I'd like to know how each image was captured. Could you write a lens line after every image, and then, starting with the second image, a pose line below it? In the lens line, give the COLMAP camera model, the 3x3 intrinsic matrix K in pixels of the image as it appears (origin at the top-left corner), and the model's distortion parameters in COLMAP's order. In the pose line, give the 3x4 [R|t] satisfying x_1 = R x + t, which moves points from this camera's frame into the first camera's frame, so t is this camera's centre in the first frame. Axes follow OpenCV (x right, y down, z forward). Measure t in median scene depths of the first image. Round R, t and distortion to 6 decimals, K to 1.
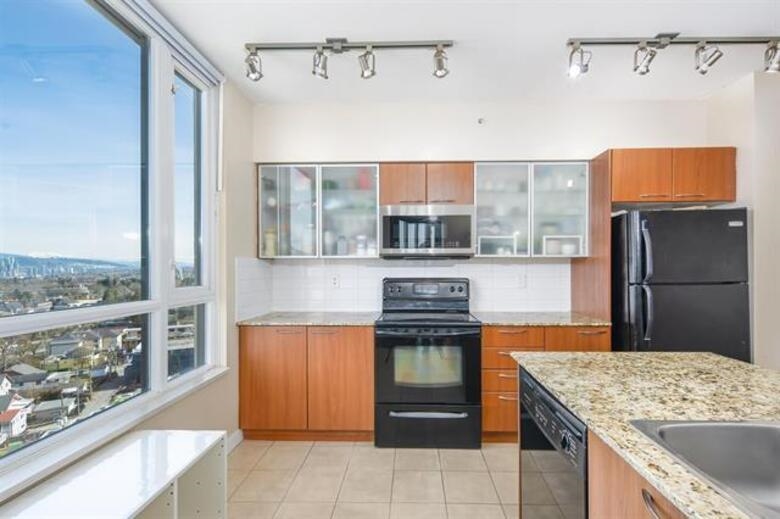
lens RADIAL K [[327.0, 0, 396.7], [0, 327.0, 264.1], [0, 0, 1]] dist [-0.000801, -0.000022]
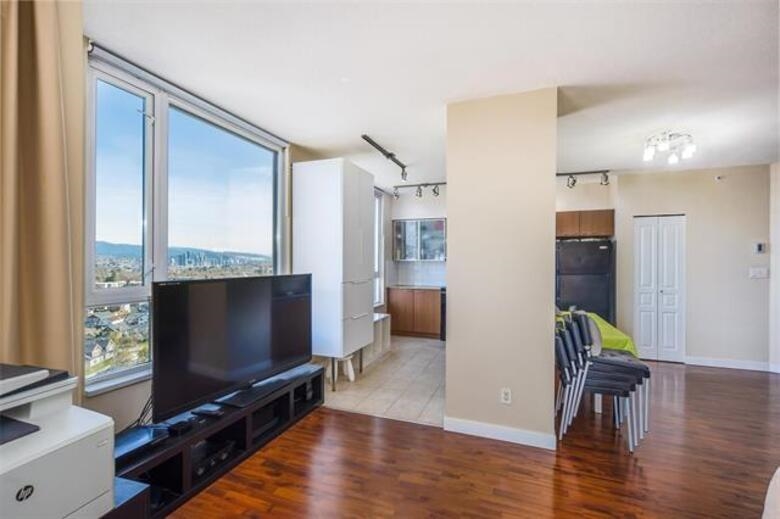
lens RADIAL K [[346.5, 0, 387.3], [0, 346.5, 277.6], [0, 0, 1]] dist [0.000123, 0.000012]
pose [[0.944320, 0.021342, -0.328335, 0.336531], [-0.000973, 0.998071, 0.062077, -0.049456], [0.329026, -0.058301, 0.942519, -1.297907]]
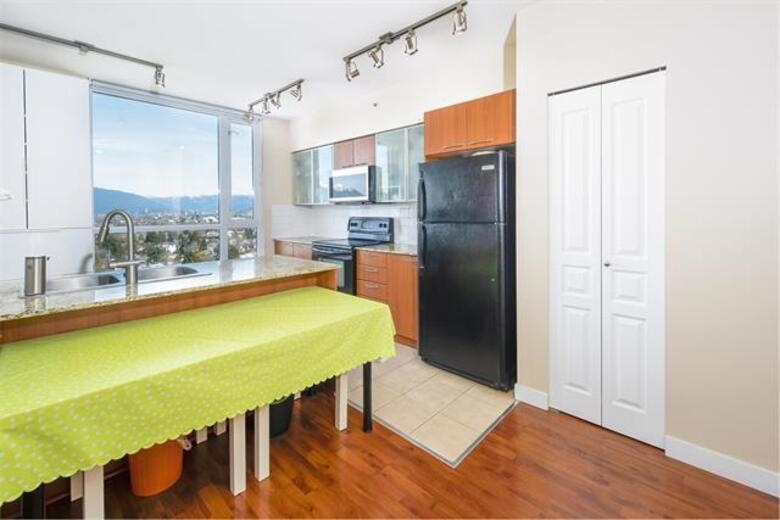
lens RADIAL K [[340.8, 0, 393.7], [0, 340.8, 217.5], [0, 0, 1]] dist [0.000785, -0.000065]
pose [[0.750856, 0.008103, -0.660416, 1.190017], [0.014252, 0.999493, 0.028467, 0.002792], [0.660312, -0.030786, 0.750360, -0.034418]]
